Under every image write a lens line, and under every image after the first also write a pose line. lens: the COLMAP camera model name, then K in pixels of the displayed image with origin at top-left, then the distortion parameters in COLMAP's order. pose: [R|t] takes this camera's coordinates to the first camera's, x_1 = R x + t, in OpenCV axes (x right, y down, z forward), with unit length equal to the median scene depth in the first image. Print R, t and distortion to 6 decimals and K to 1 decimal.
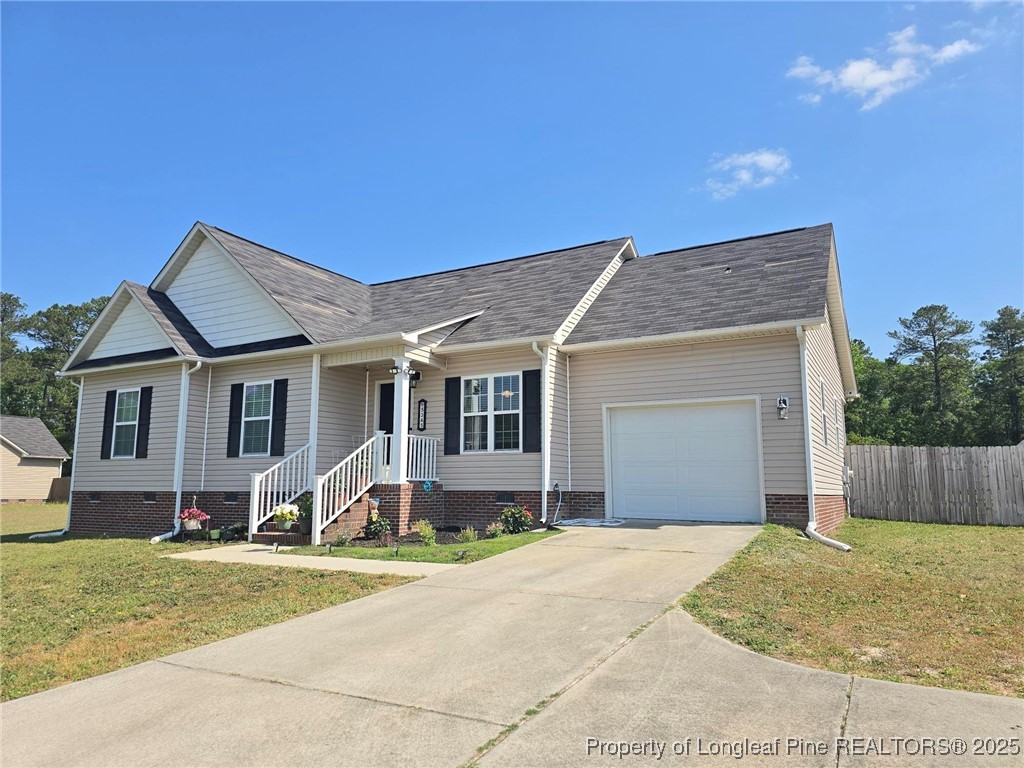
lens RADIAL K [[703.0, 0, 523.3], [0, 703.0, 372.7], [0, 0, 1]] dist [0.010210, 0.006084]
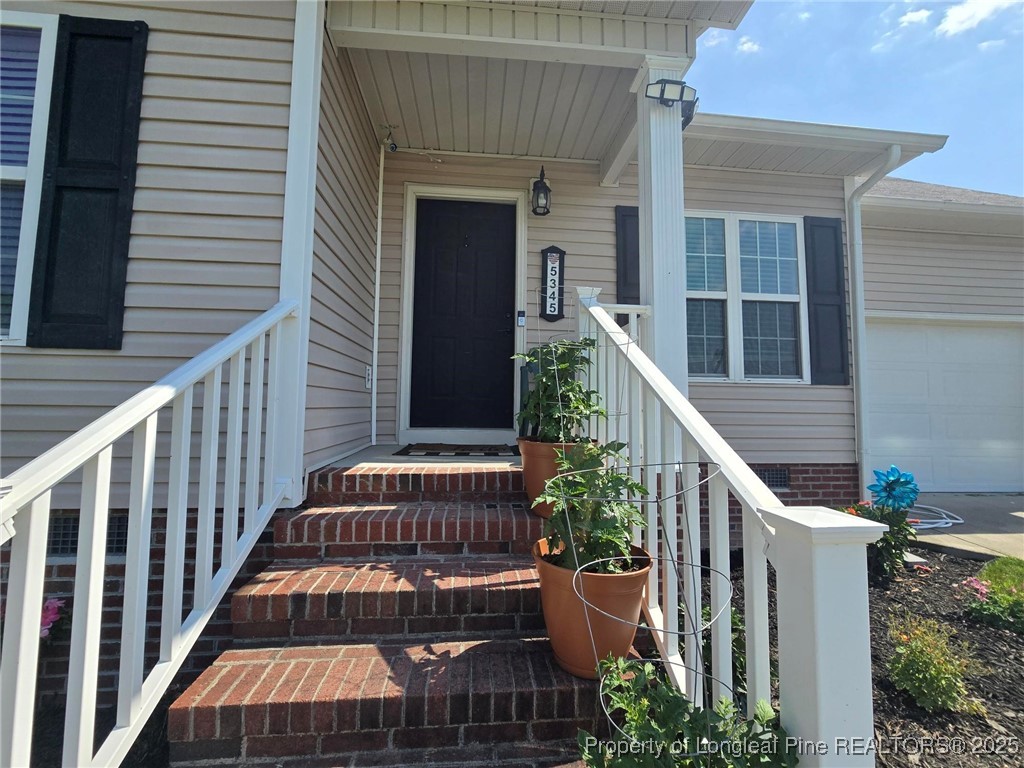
lens RADIAL K [[427.6, 0, 511.7], [0, 427.6, 378.9], [0, 0, 1]] dist [-0.000736, -0.001282]
pose [[0.829030, 0.051557, 0.556822, -0.291560], [-0.106000, 0.992177, 0.065952, 0.098478], [-0.549066, -0.113699, 0.828009, 0.763016]]
